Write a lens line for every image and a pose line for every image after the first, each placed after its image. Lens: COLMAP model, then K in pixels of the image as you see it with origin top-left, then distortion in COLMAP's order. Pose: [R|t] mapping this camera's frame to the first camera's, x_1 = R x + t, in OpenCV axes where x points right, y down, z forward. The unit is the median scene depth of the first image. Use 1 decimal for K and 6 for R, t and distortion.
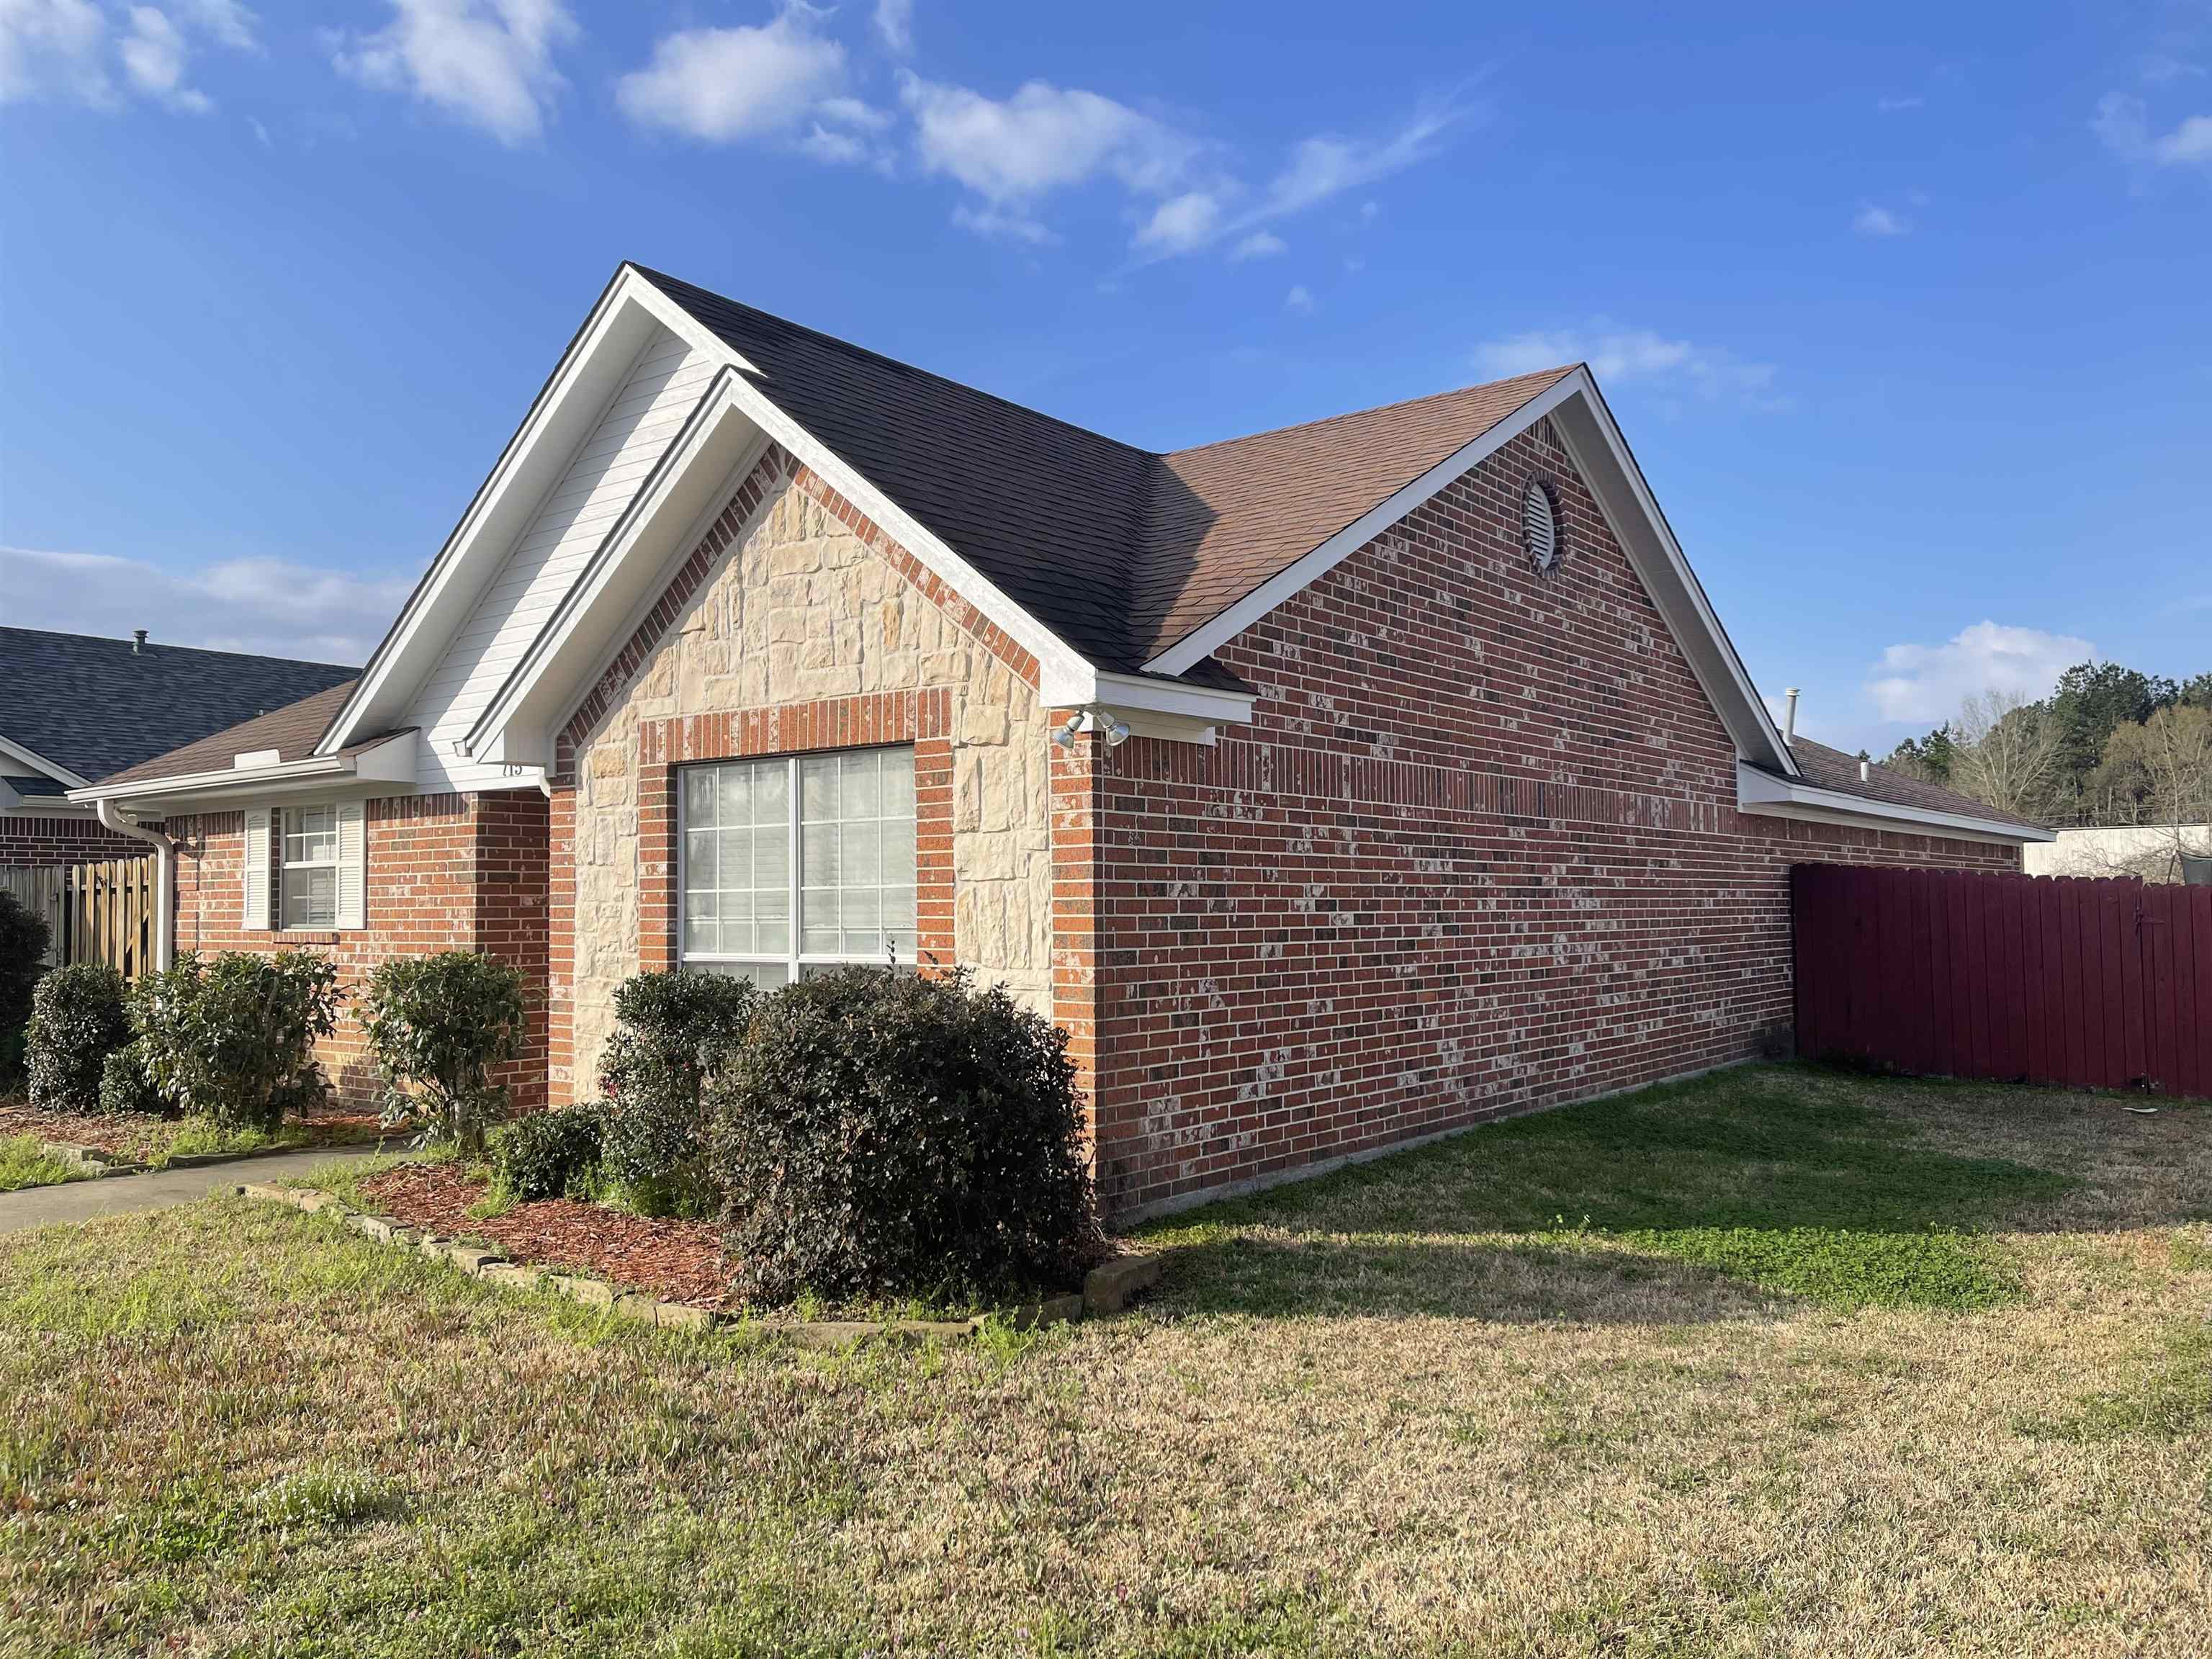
lens RADIAL K [[1734.0, 0, 1112.2], [0, 1734.0, 884.0], [0, 0, 1]] dist [-0.001268, -0.149346]
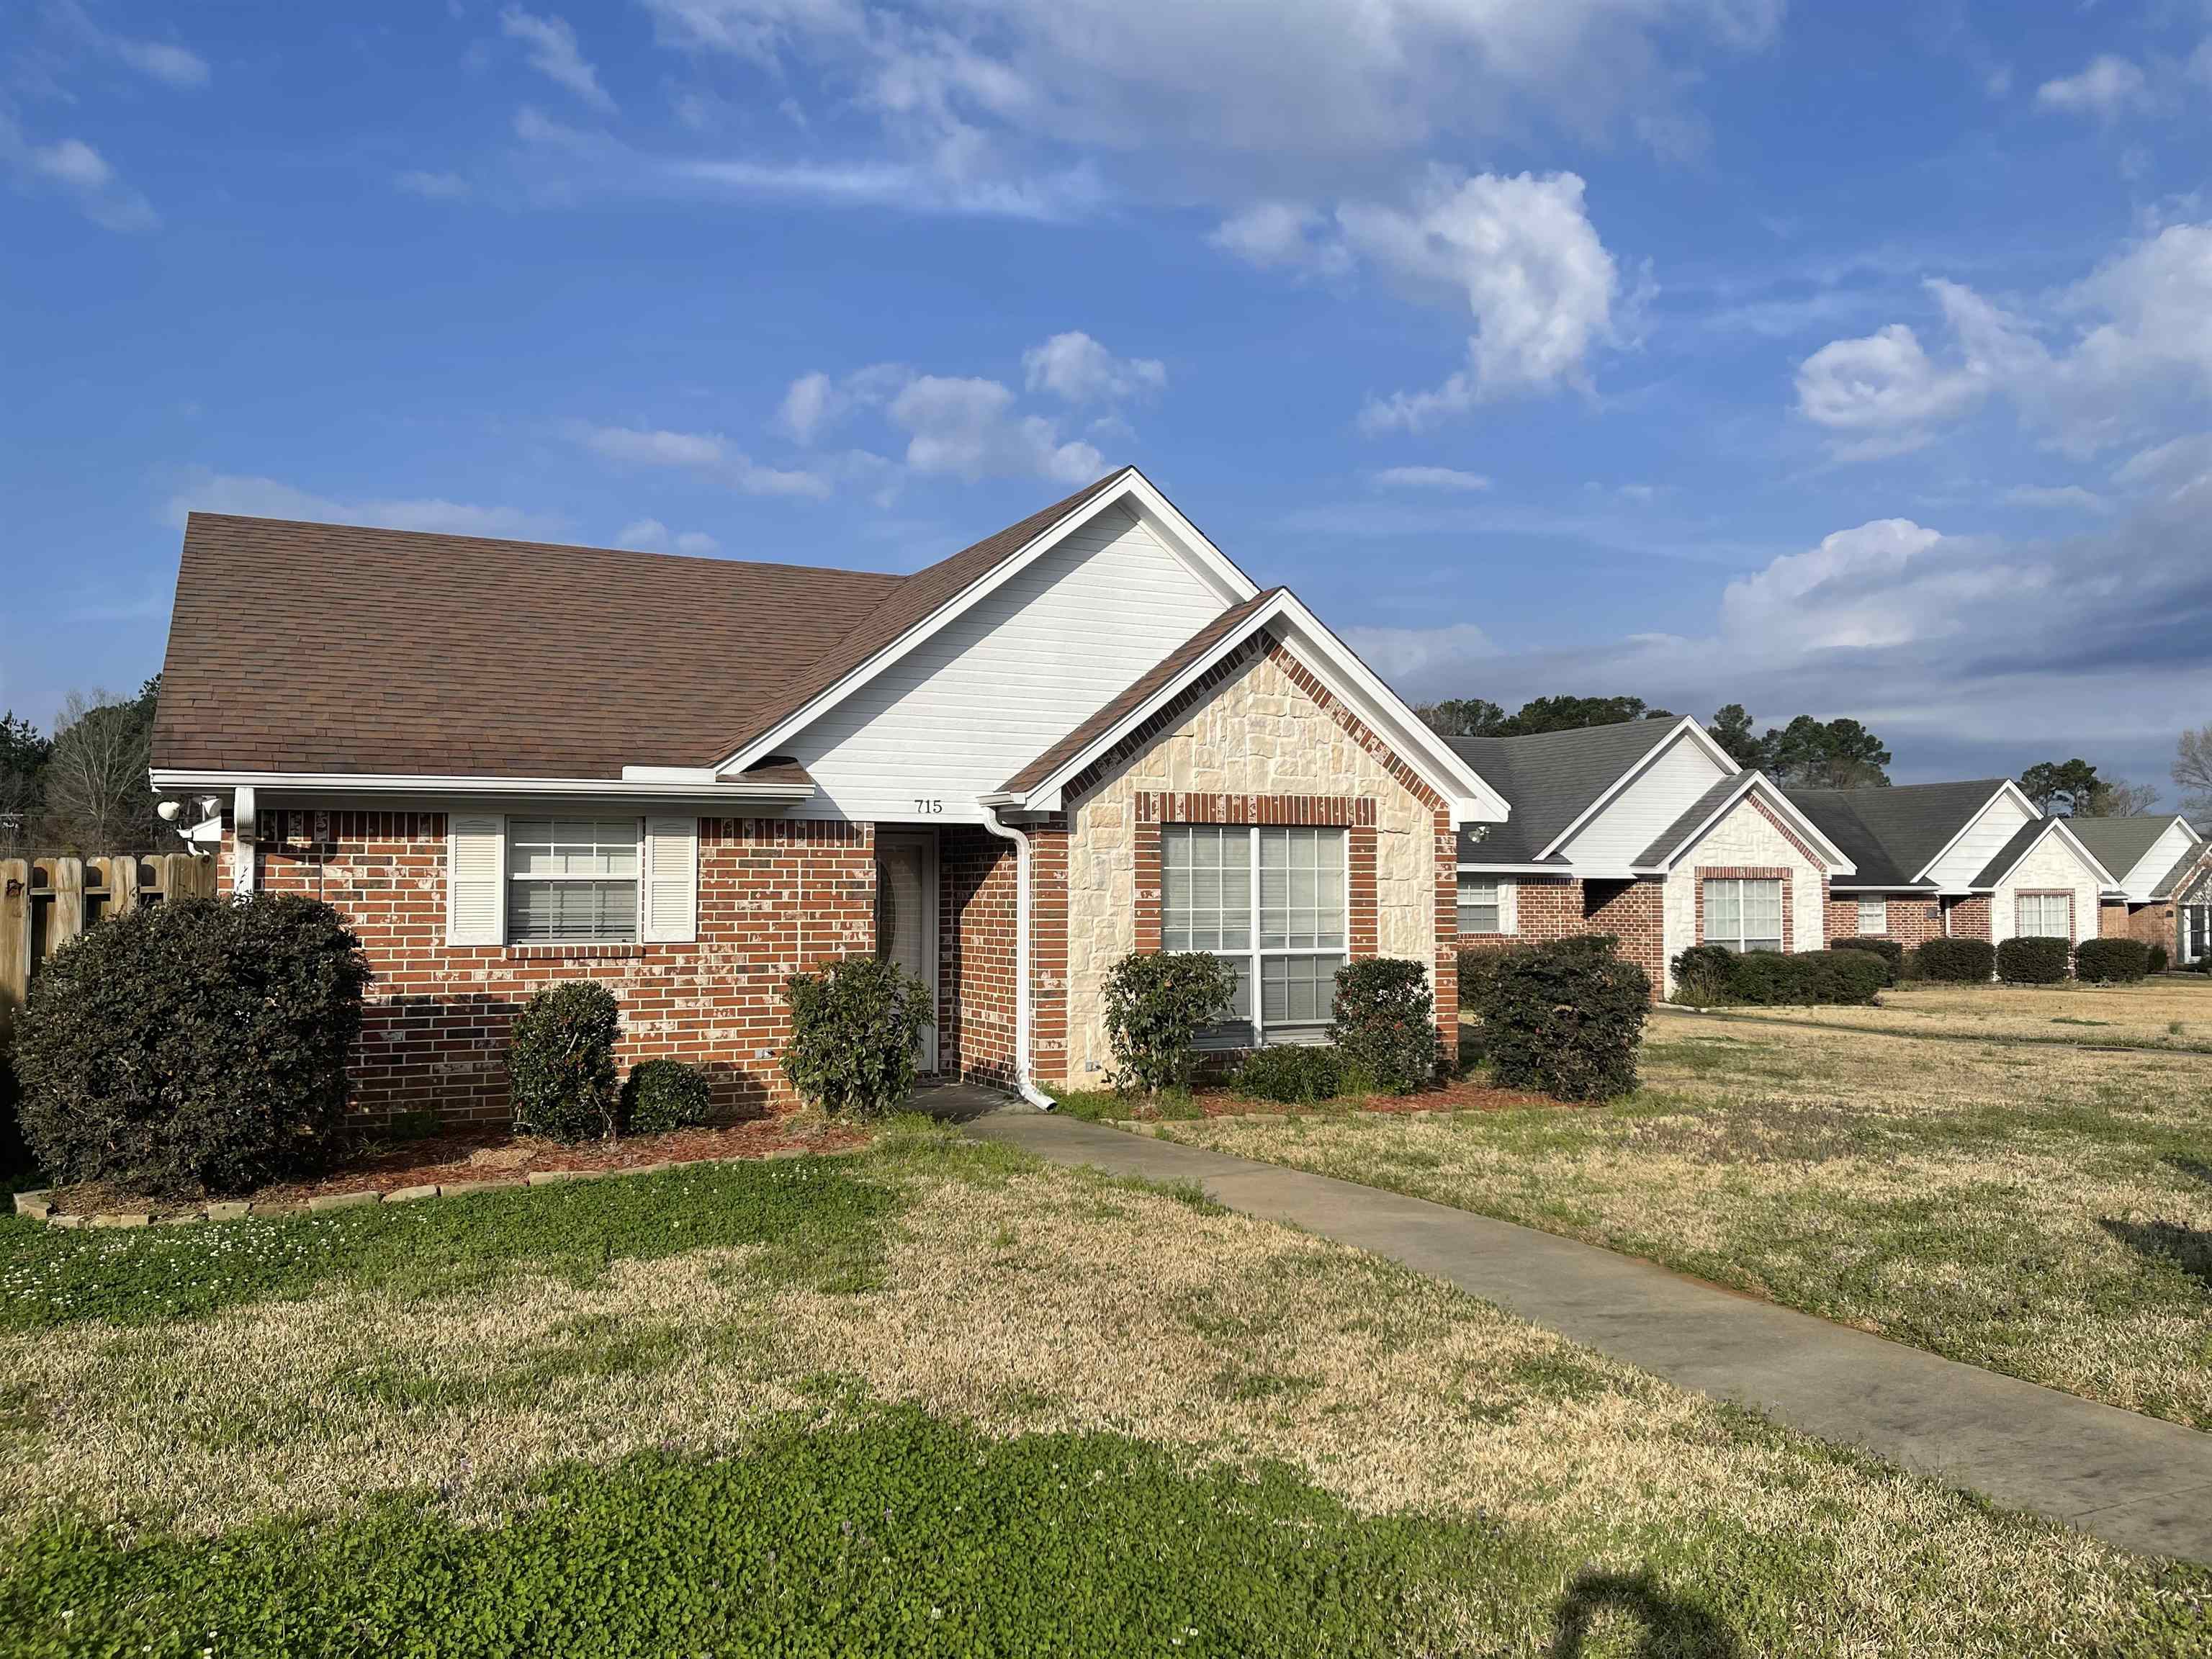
lens RADIAL K [[1689.3, 0, 1099.1], [0, 1689.3, 831.5], [0, 0, 1]] dist [0.092855, -0.126791]
pose [[0.456478, 0.041641, 0.888760, -1.606406], [-0.015854, 0.999126, -0.038669, -0.005901], [-0.889593, 0.003561, 0.456740, 0.404900]]
